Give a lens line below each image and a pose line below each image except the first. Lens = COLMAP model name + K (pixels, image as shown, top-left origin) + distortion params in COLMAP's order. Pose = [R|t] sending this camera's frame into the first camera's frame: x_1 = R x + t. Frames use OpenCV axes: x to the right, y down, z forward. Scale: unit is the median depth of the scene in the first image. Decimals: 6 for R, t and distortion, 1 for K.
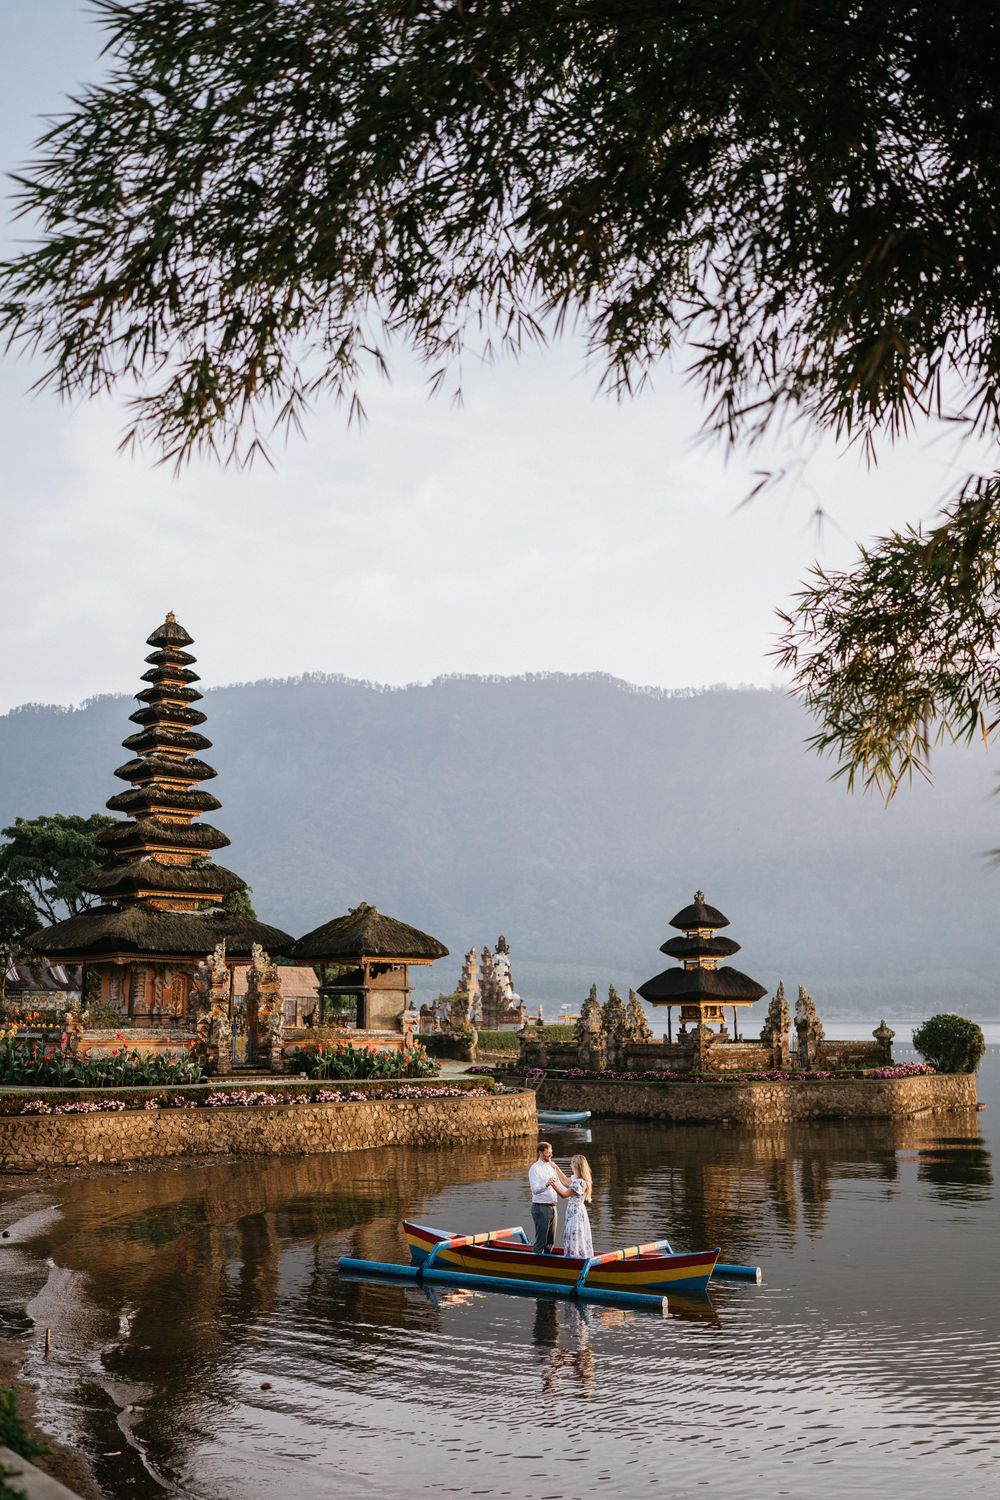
lens RADIAL K [[1458.7, 0, 507.1], [0, 1458.7, 776.4], [0, 0, 1]] dist [-0.020996, 0.000000]
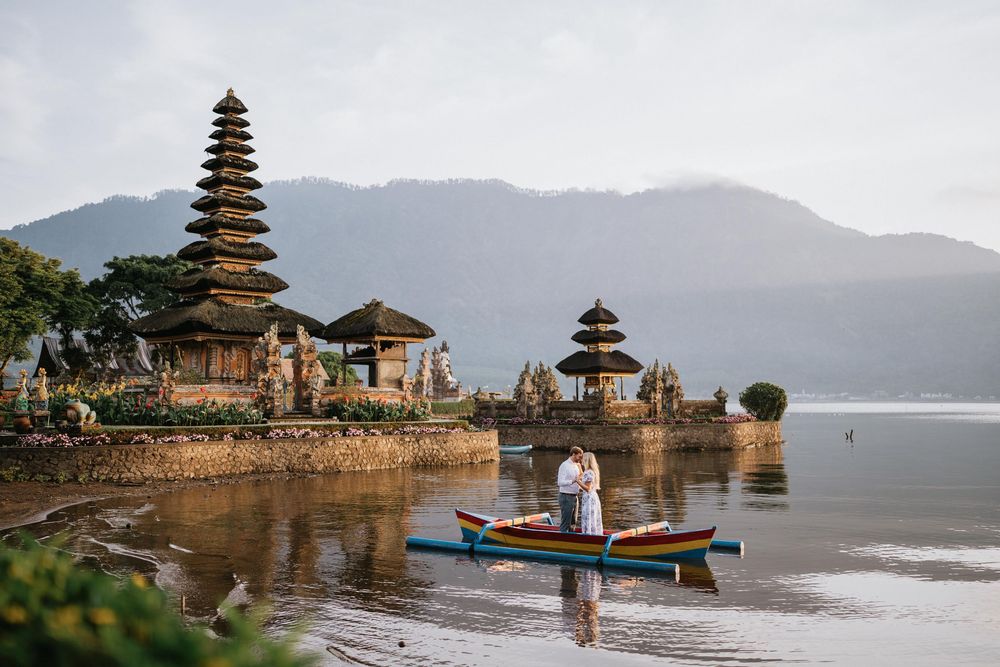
lens RADIAL K [[936.1, 0, 507.6], [0, 936.1, 328.9], [0, 0, 1]] dist [-0.013116, 0.000000]
pose [[0.997043, 0.003243, 0.076776, -0.039935], [-0.009962, 0.996132, 0.087303, 0.035388], [-0.076196, -0.087810, 0.993219, 0.092825]]
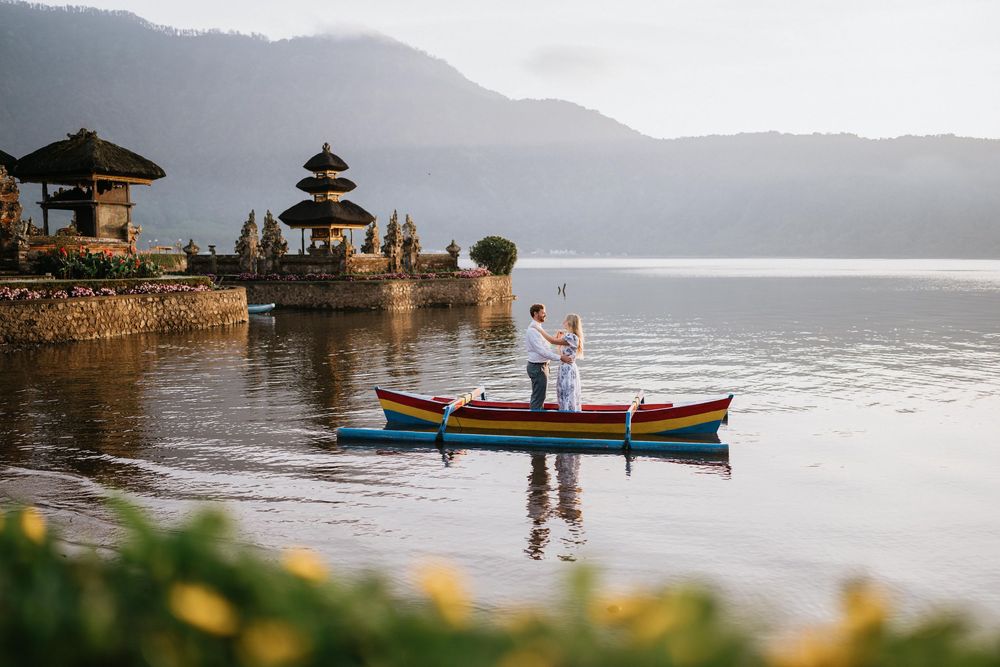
lens RADIAL K [[936.1, 0, 496.9], [0, 936.1, 310.7], [0, 0, 1]] dist [-0.013116, 0.000000]
pose [[0.905770, -0.026517, 0.422939, -0.119789], [-0.067644, 0.976196, 0.206072, 0.053515], [-0.418335, -0.215263, 0.882416, 0.189957]]
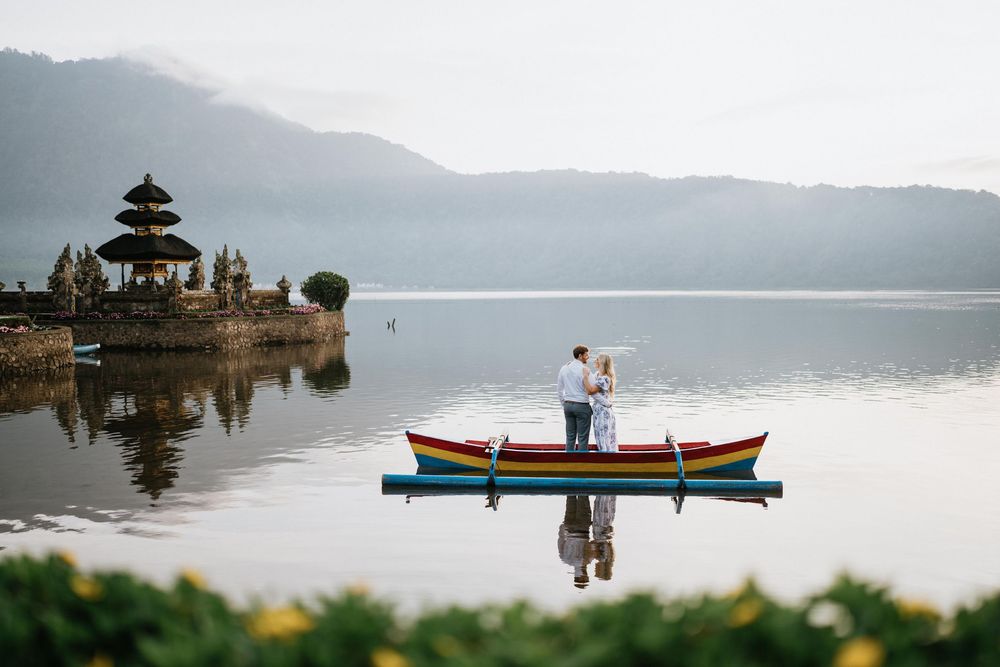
lens RADIAL K [[936.1, 0, 498.4], [0, 936.1, 319.6], [0, 0, 1]] dist [-0.013116, 0.000000]
pose [[0.799473, -0.024428, 0.600205, -0.149471], [-0.092864, 0.982135, 0.163667, 0.053603], [-0.593481, -0.186585, 0.782922, 0.204513]]
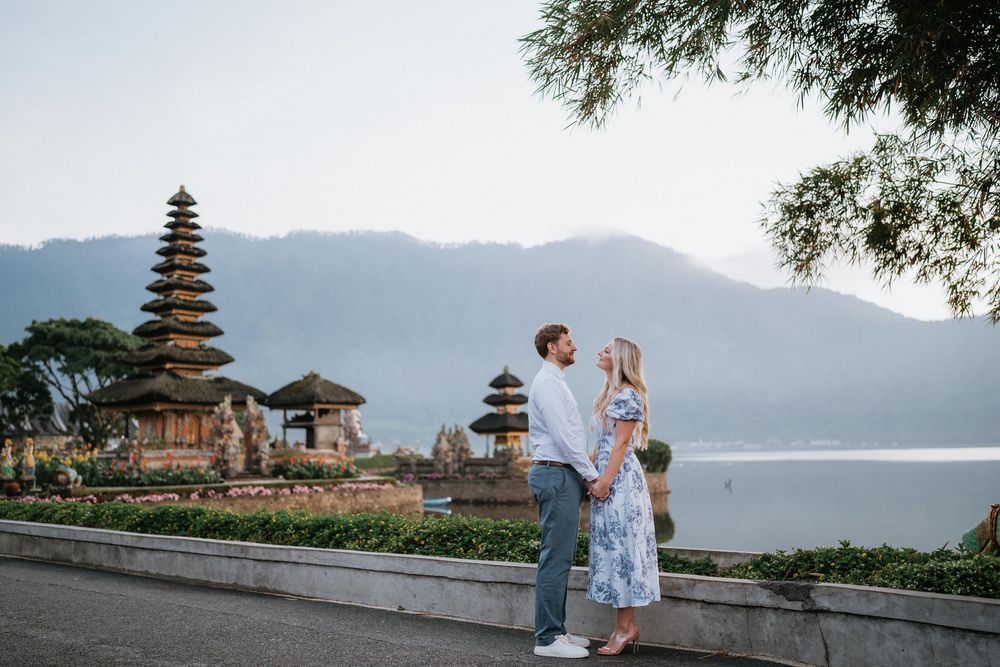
lens RADIAL K [[936.1, 0, 500.0], [0, 936.1, 336.0], [0, 0, 1]] dist [-0.013116, 0.000000]
pose [[0.984974, 0.005343, 0.172621, -0.073496], [-0.012214, 0.999174, 0.038766, 0.005587], [-0.172271, -0.040292, 0.984225, -0.044098]]
